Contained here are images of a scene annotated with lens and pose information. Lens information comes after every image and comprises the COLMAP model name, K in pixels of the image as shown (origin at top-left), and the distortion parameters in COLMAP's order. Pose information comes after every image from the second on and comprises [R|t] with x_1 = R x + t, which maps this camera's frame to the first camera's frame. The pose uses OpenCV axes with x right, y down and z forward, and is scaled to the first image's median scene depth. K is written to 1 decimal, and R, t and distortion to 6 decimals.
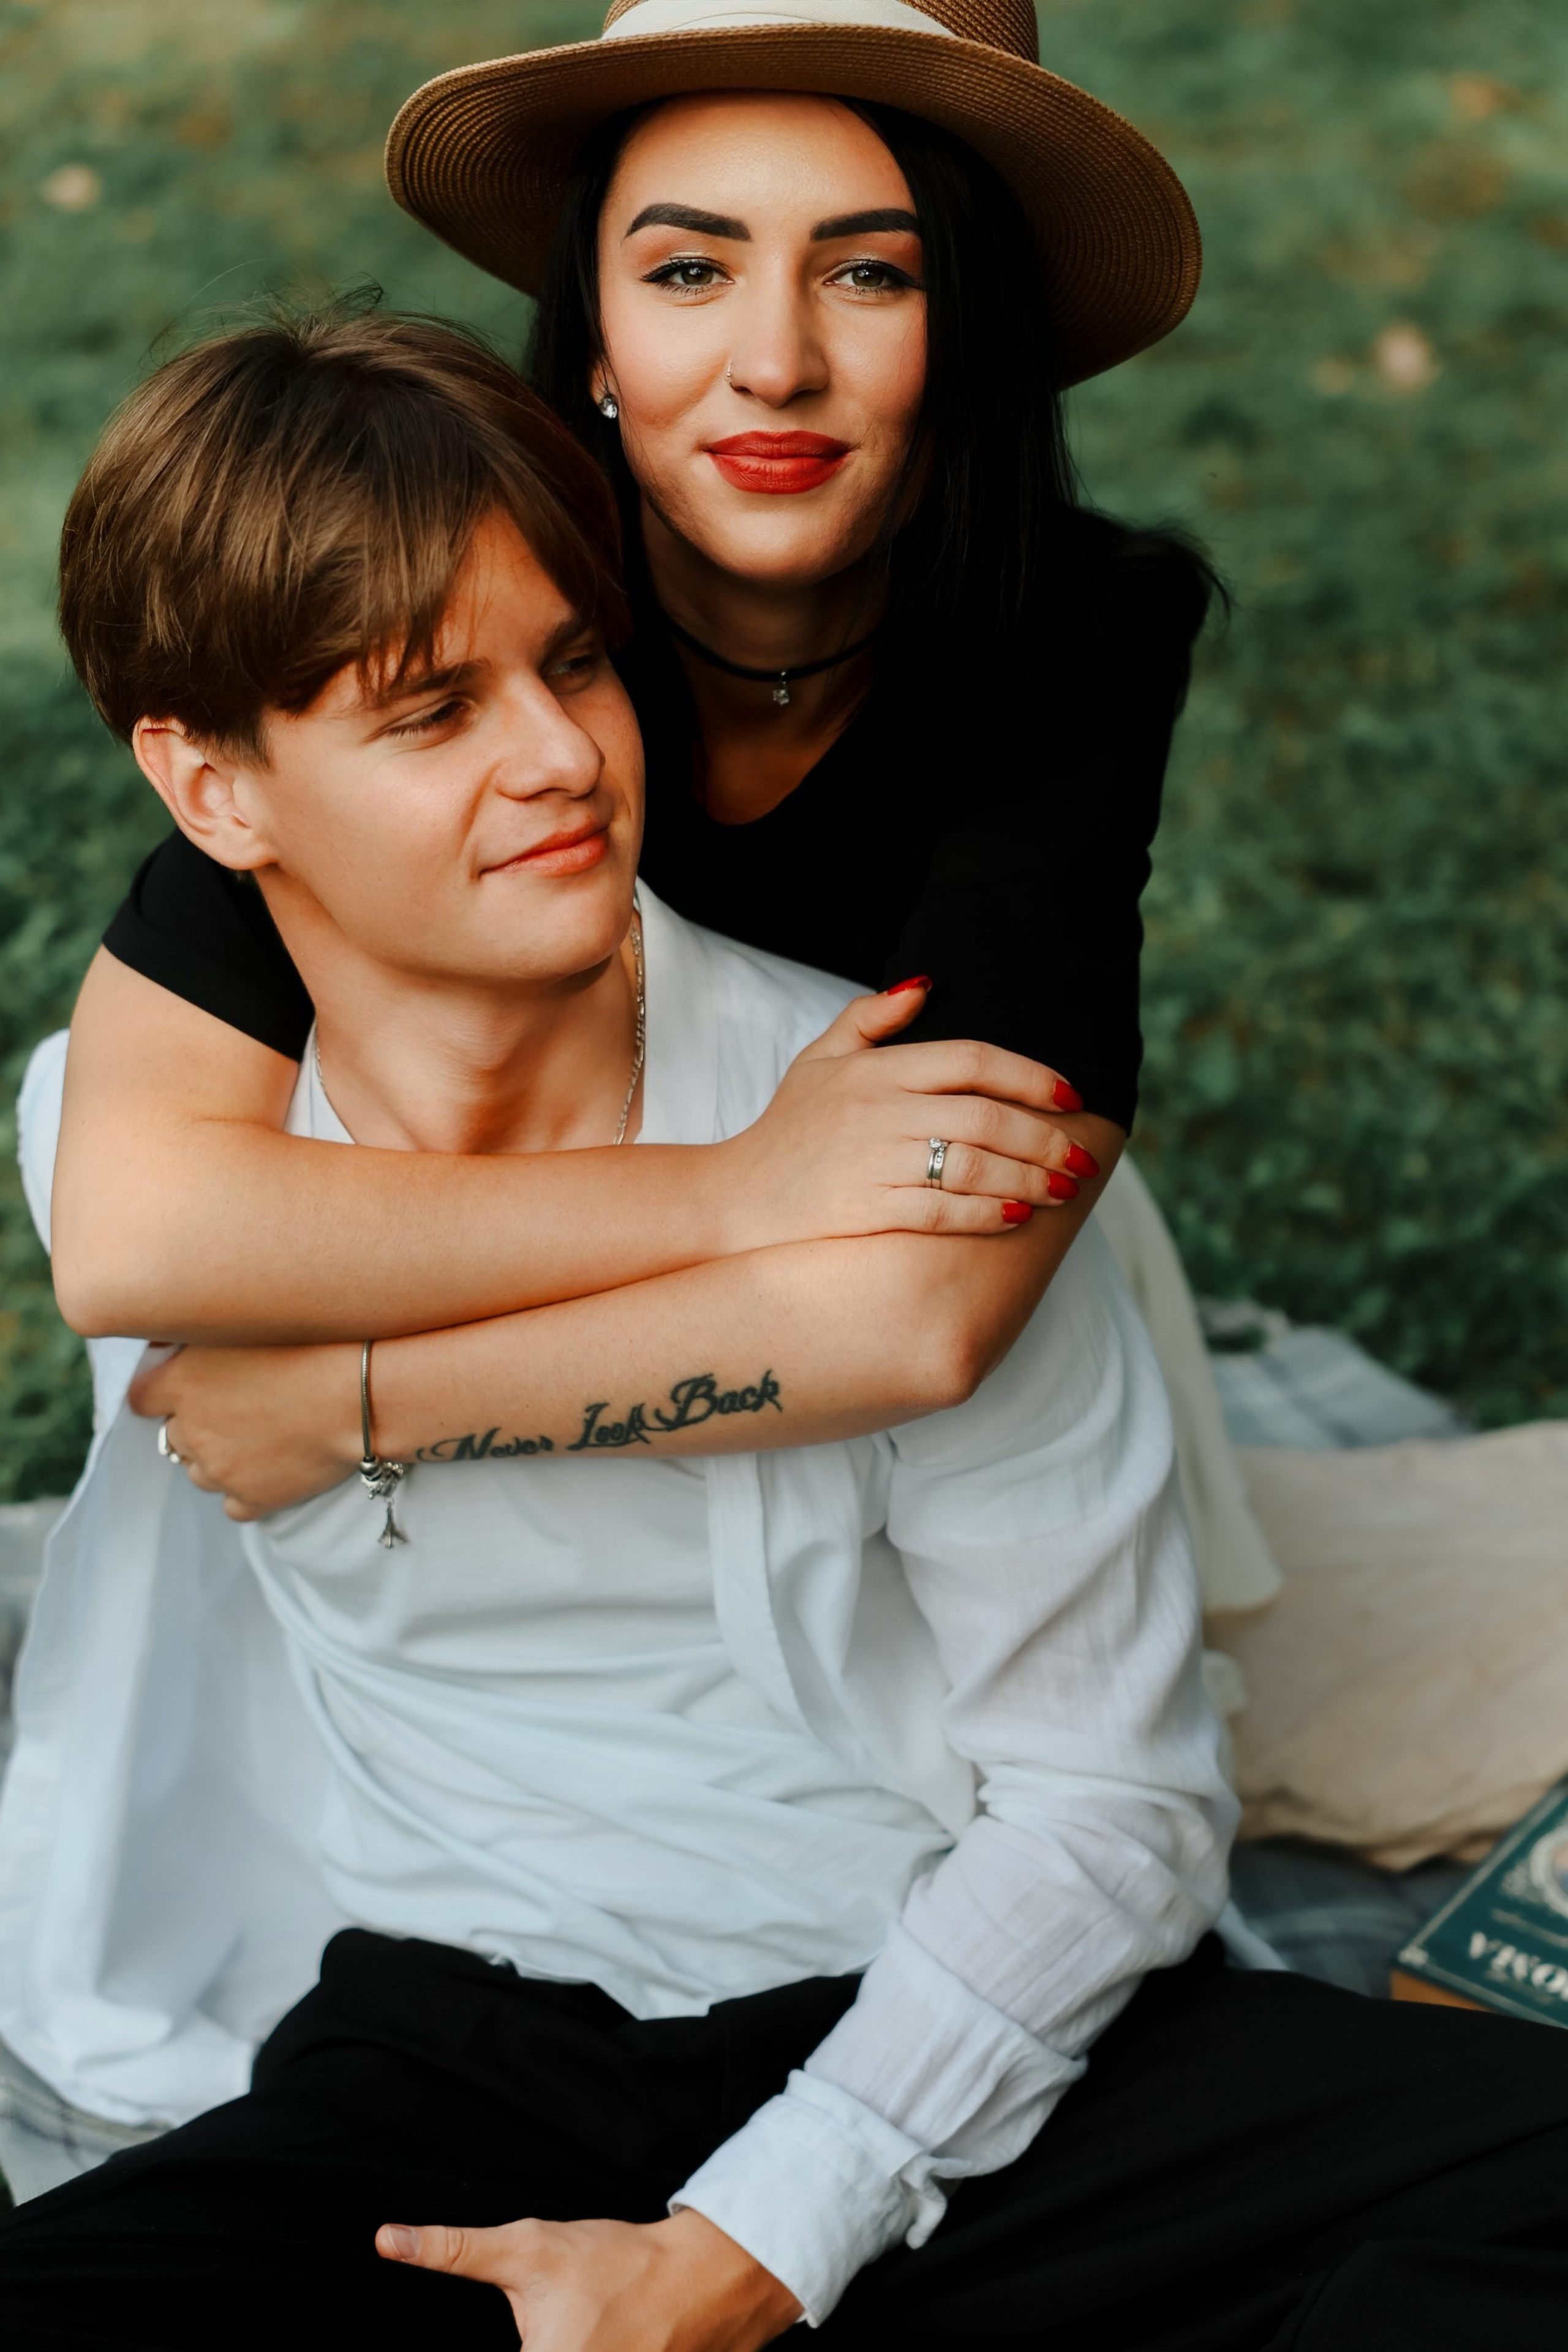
lens RADIAL K [[4573.5, 0, 778.0], [0, 4573.5, 1177.6], [0, 0, 1]] dist [0.272813, 0.000000]
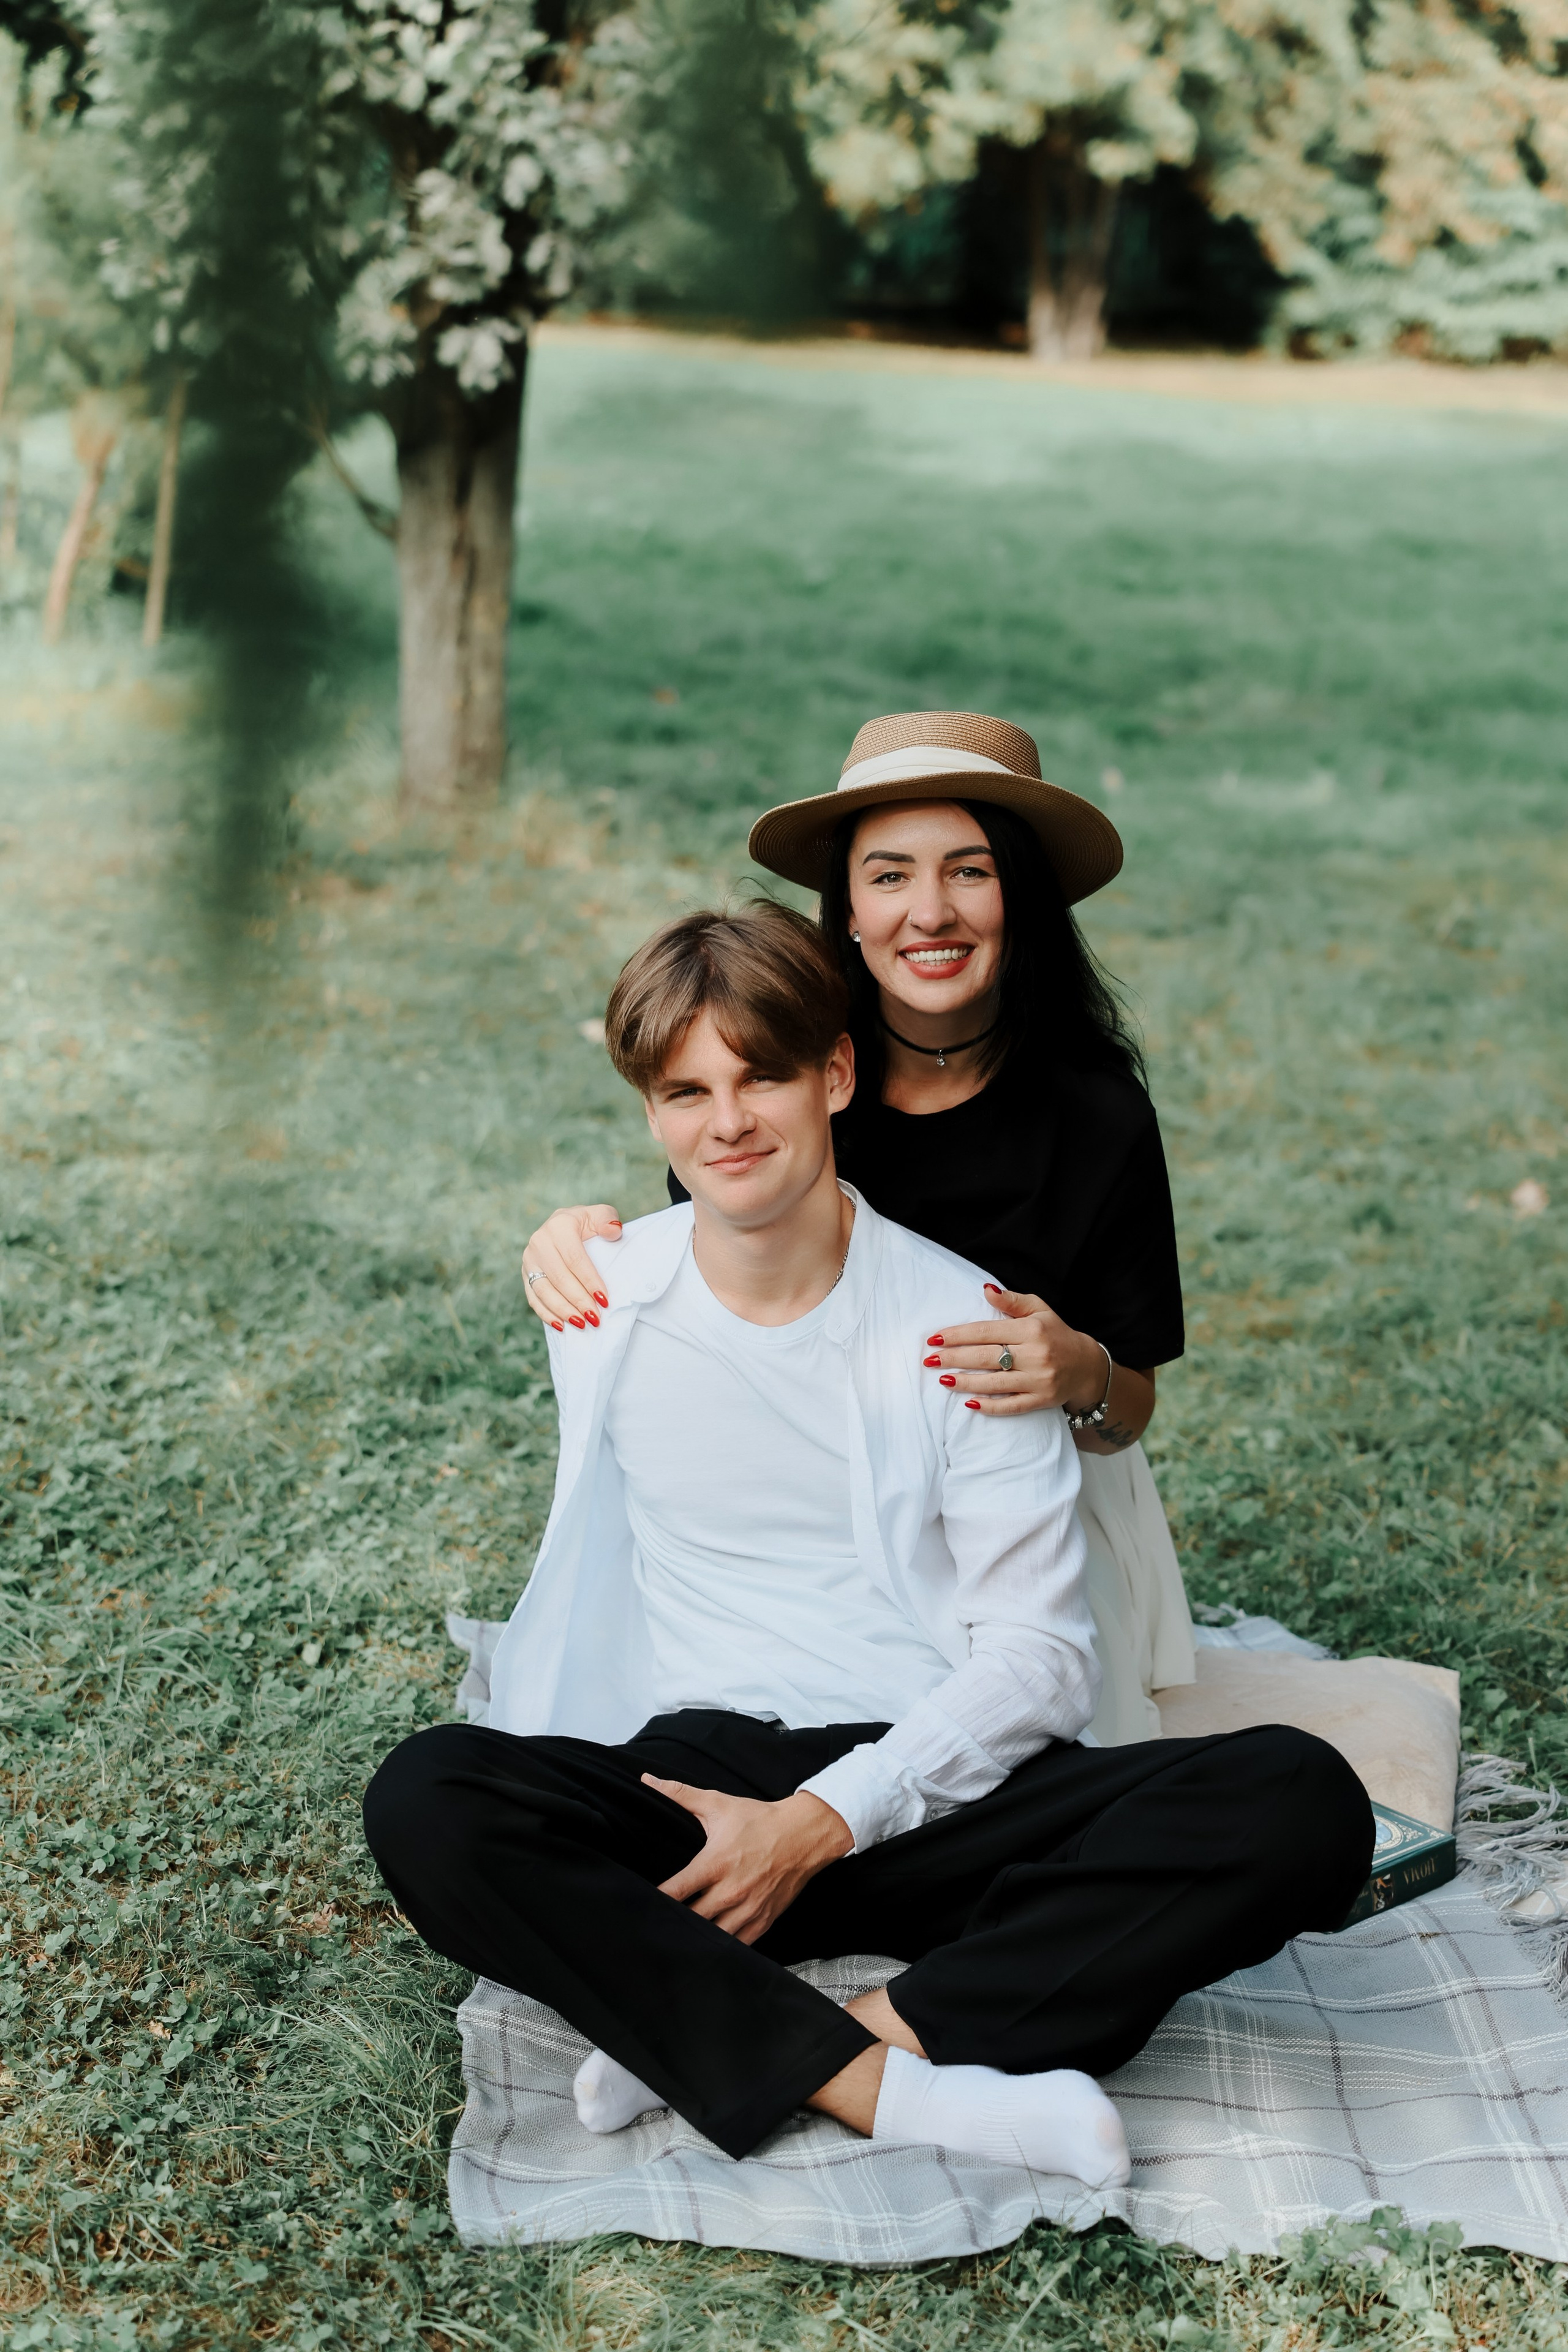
lens RADIAL K [[4573.5, 0, 776.2], [0, 4573.5, 1173.4], [0, 0, 1]] dist [0.272813, 0.000000]
pose [[0.991015, 0.087226, -0.101398, 0.145520], [-0.107450, 0.970645, -0.215182, 0.374027], [0.079652, 0.224144, 0.971296, -0.963458]]
